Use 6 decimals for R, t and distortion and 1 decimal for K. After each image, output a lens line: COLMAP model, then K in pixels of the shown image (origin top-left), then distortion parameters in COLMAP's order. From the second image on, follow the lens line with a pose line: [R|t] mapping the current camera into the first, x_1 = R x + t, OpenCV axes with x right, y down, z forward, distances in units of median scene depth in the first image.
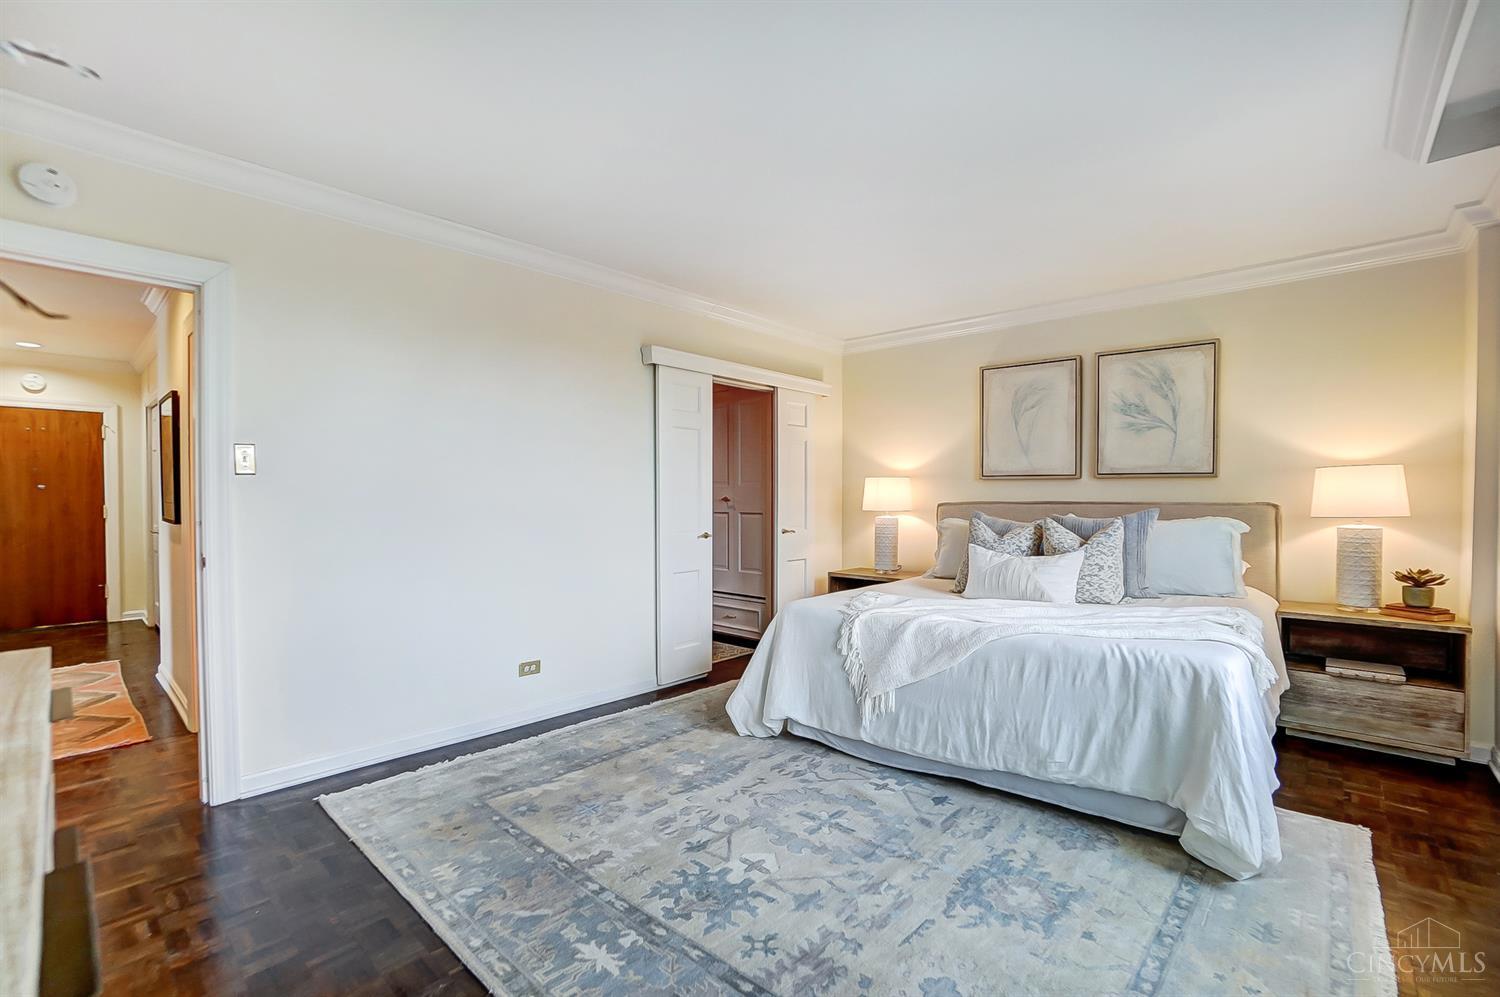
lens RADIAL K [[646.3, 0, 744.2], [0, 646.3, 501.3], [0, 0, 1]] dist [-0.002440, 0.000174]
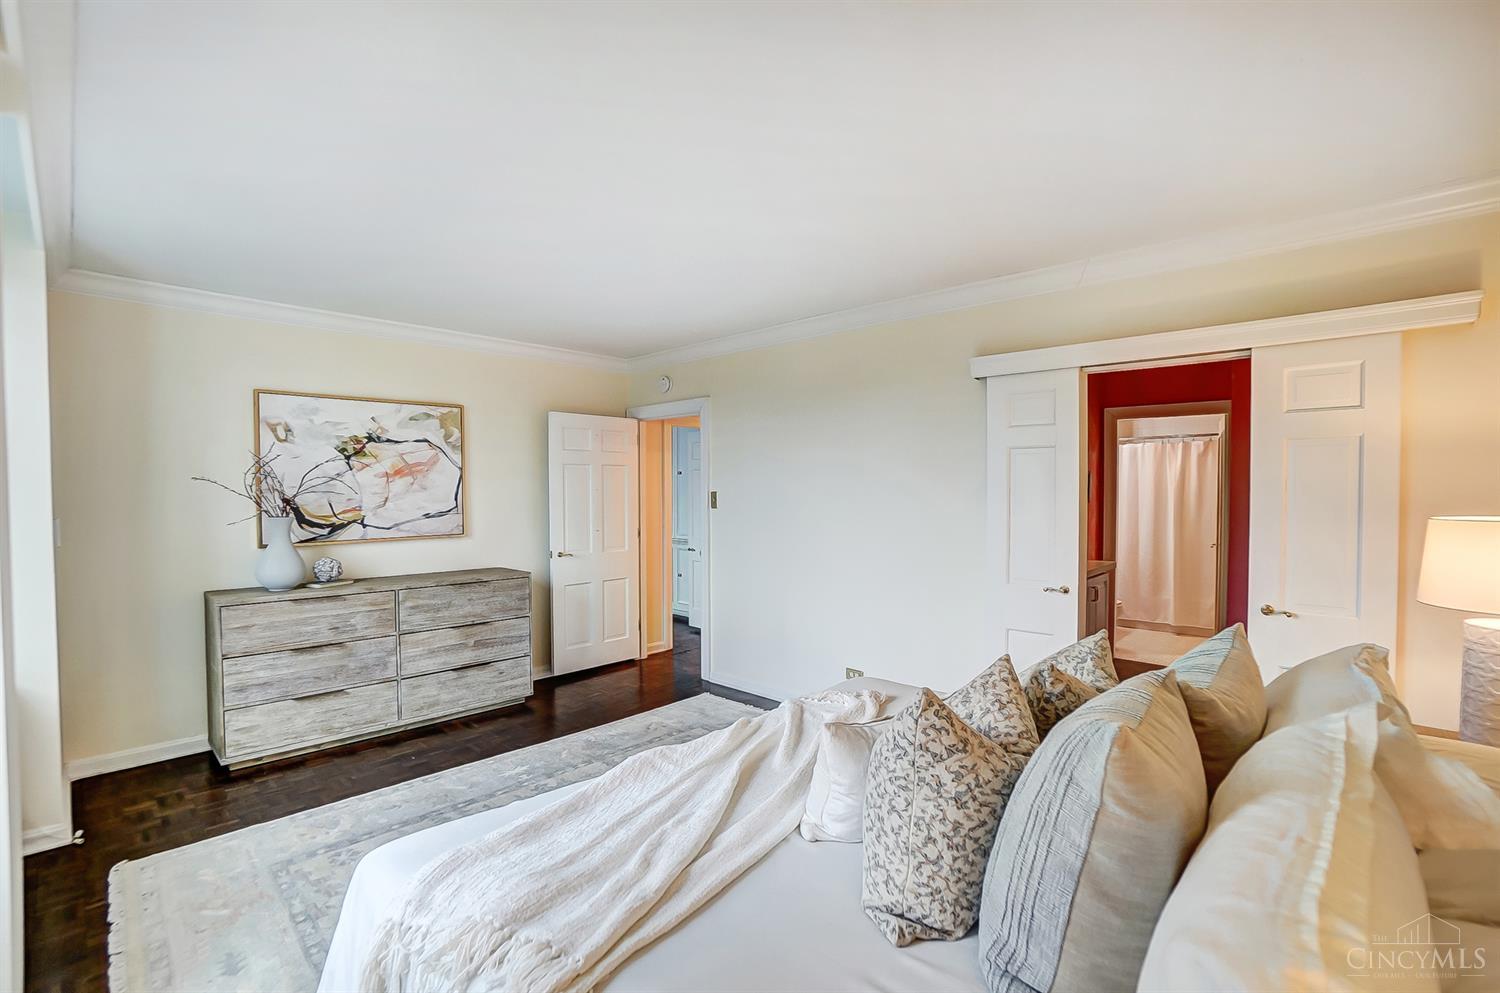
lens RADIAL K [[675.9, 0, 753.2], [0, 675.9, 498.9], [0, 0, 1]] dist [-0.068537, 0.026701]
pose [[0.027825, 0.023657, -0.999333, 1.038815], [-0.006082, 0.999705, 0.023496, -0.099911], [0.999594, 0.005424, 0.027961, 0.966137]]
